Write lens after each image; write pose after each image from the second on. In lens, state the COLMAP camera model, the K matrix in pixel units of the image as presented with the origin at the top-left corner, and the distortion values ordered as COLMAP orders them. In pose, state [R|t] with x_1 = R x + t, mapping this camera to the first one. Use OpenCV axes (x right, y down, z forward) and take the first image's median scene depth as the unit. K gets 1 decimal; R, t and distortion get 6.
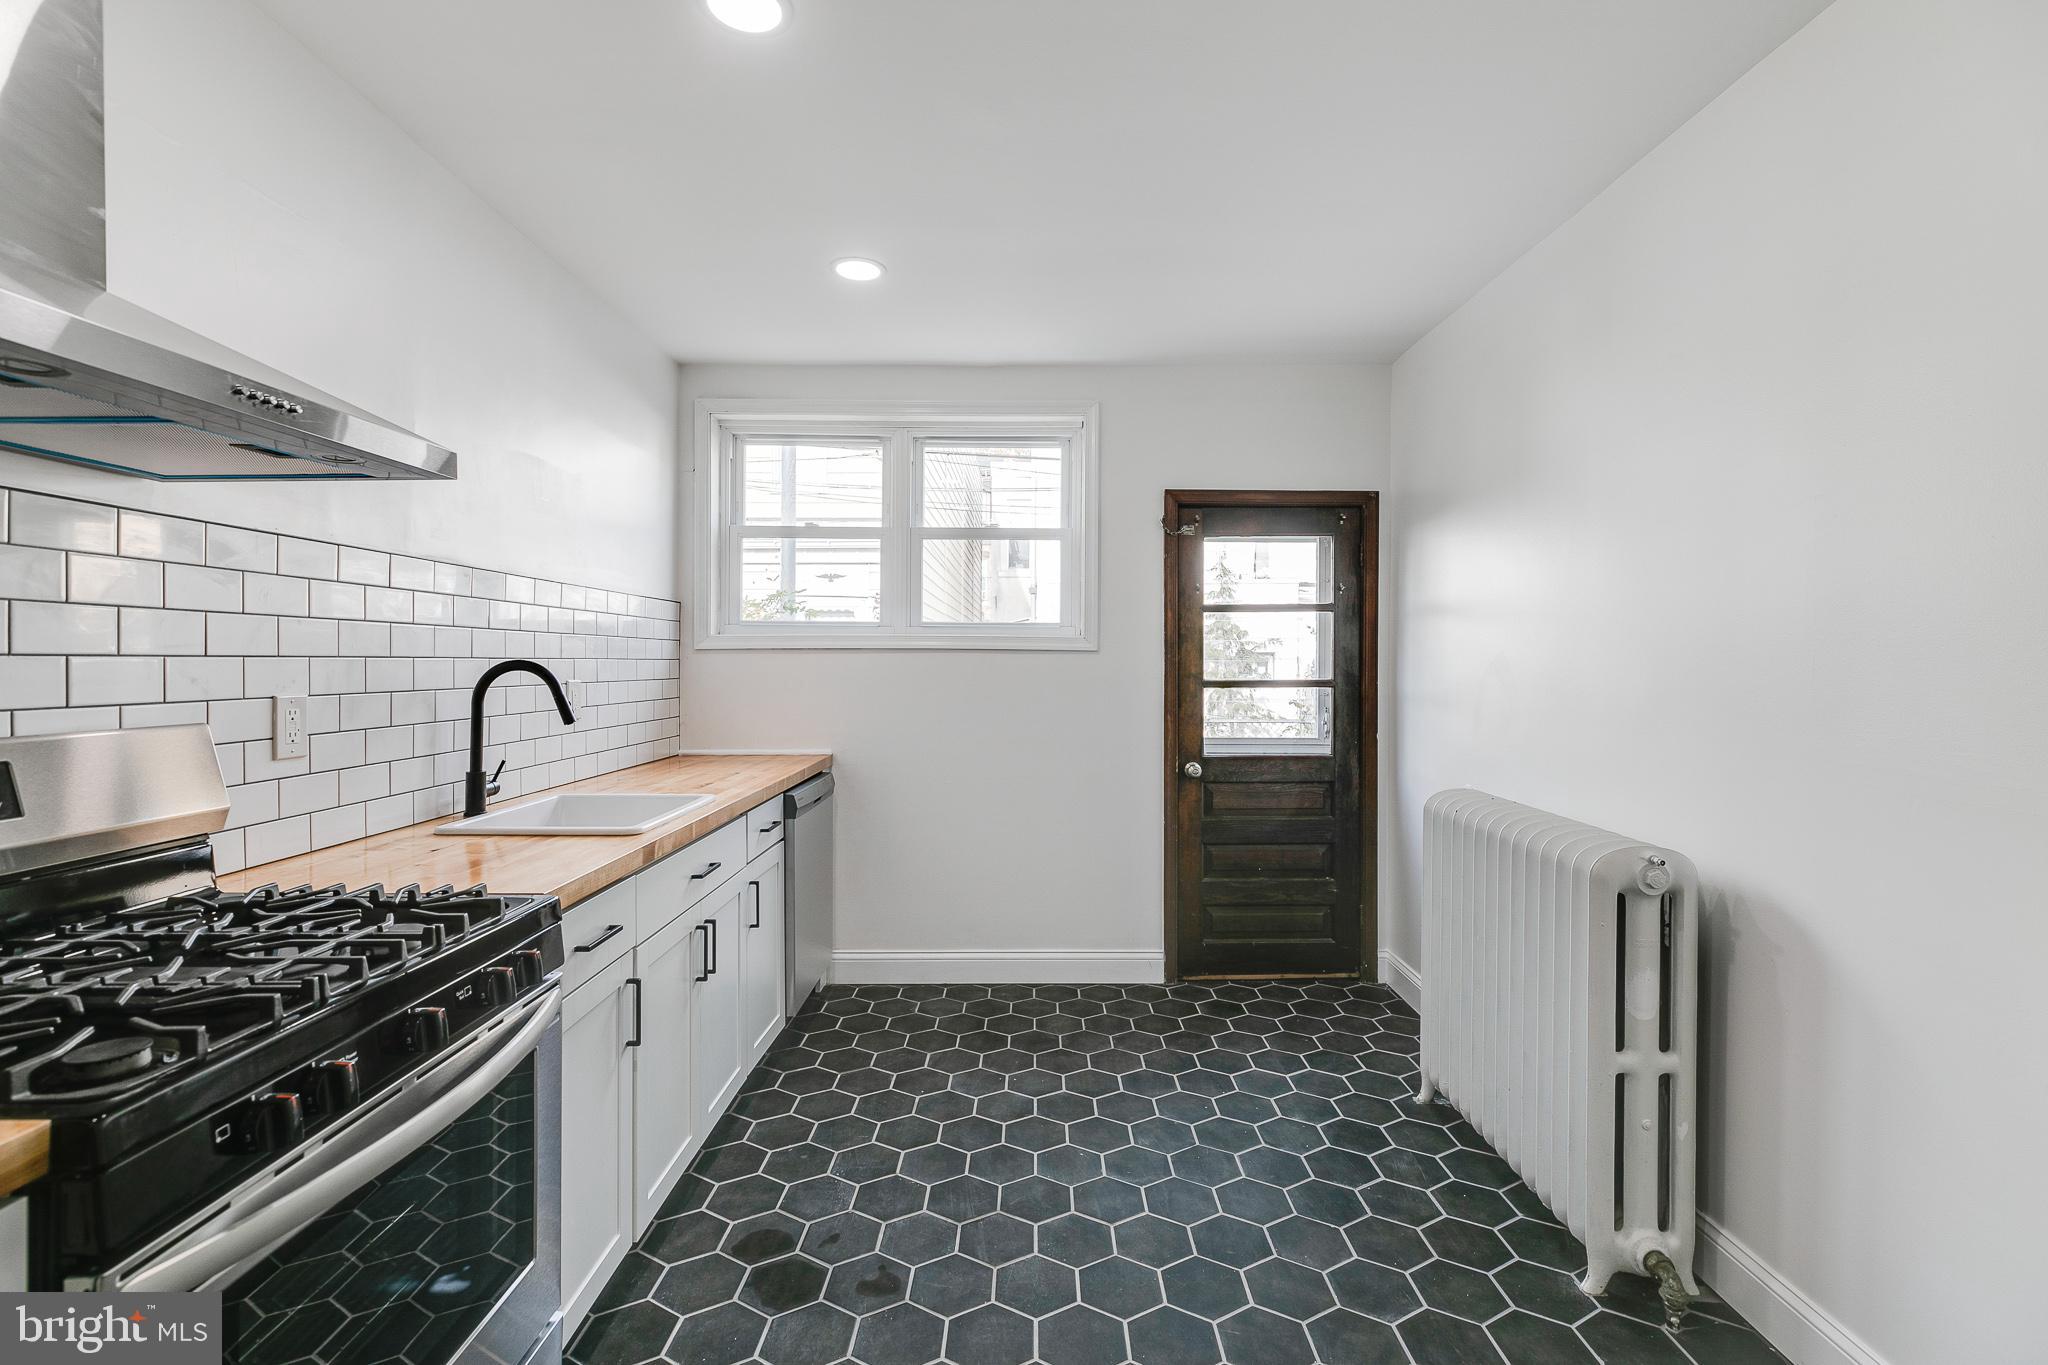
lens RADIAL K [[924.6, 0, 1031.3], [0, 924.6, 665.4], [0, 0, 1]] dist [0.005203, 0.001062]
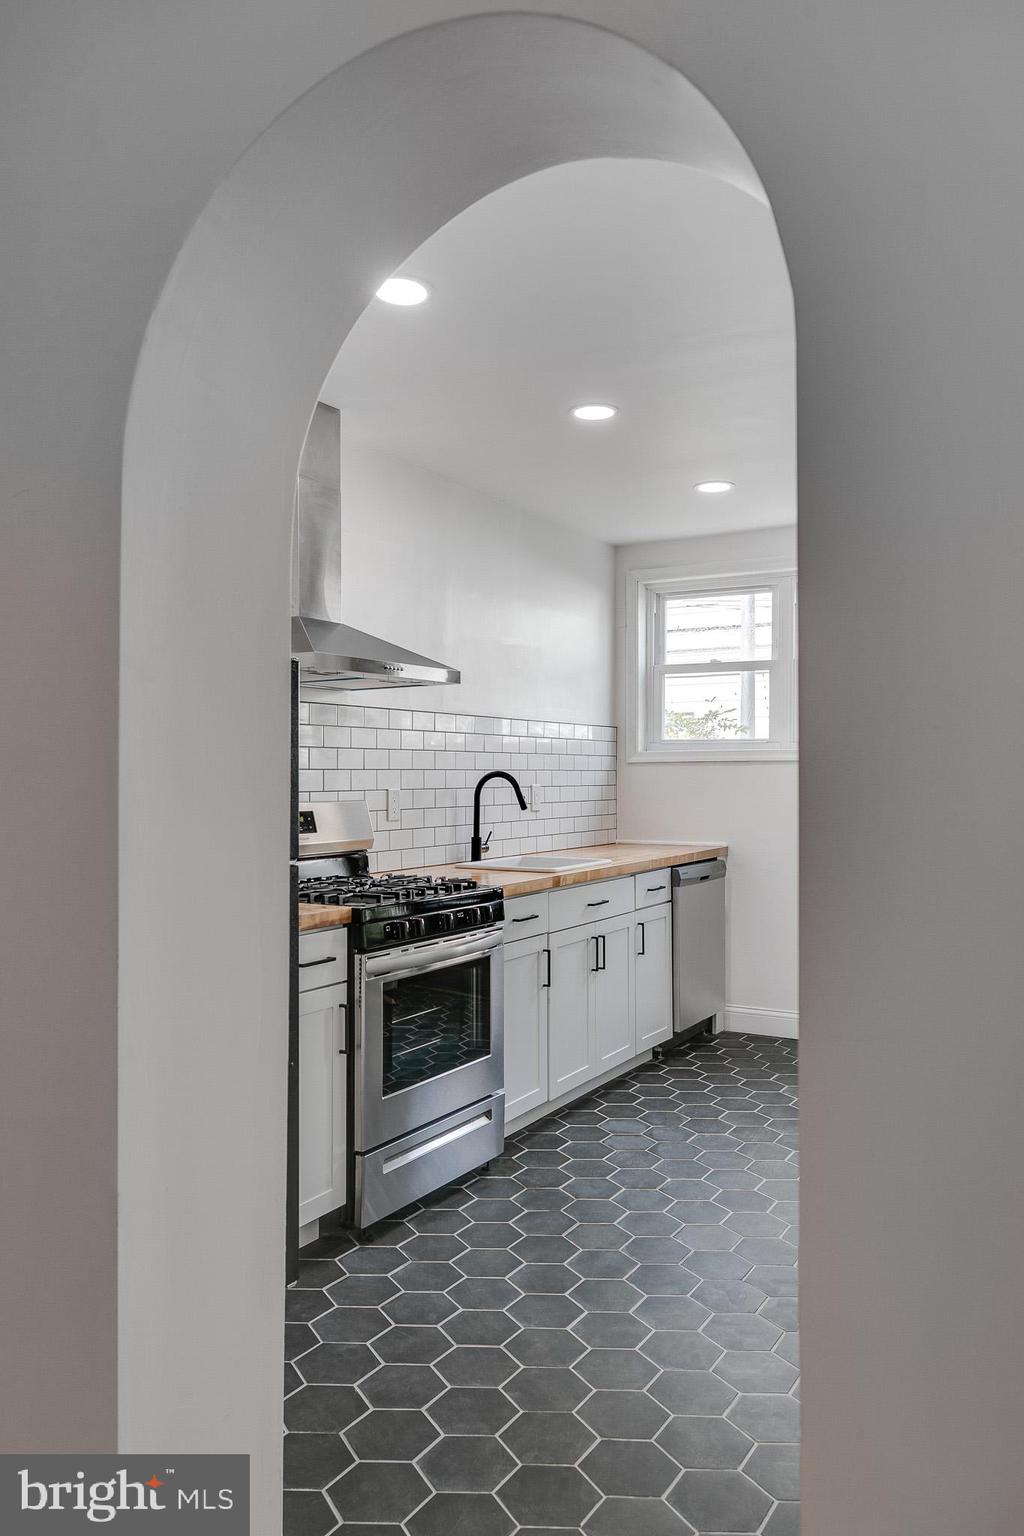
lens RADIAL K [[1144.5, 0, 511.5], [0, 1144.5, 770.1], [0, 0, 1]] dist [0.000906, 0.000176]
pose [[0.857192, -0.005394, -0.514969, 0.517491], [0.001446, 0.999966, -0.008067, 0.008729], [0.514995, 0.006170, 0.857171, -0.738429]]
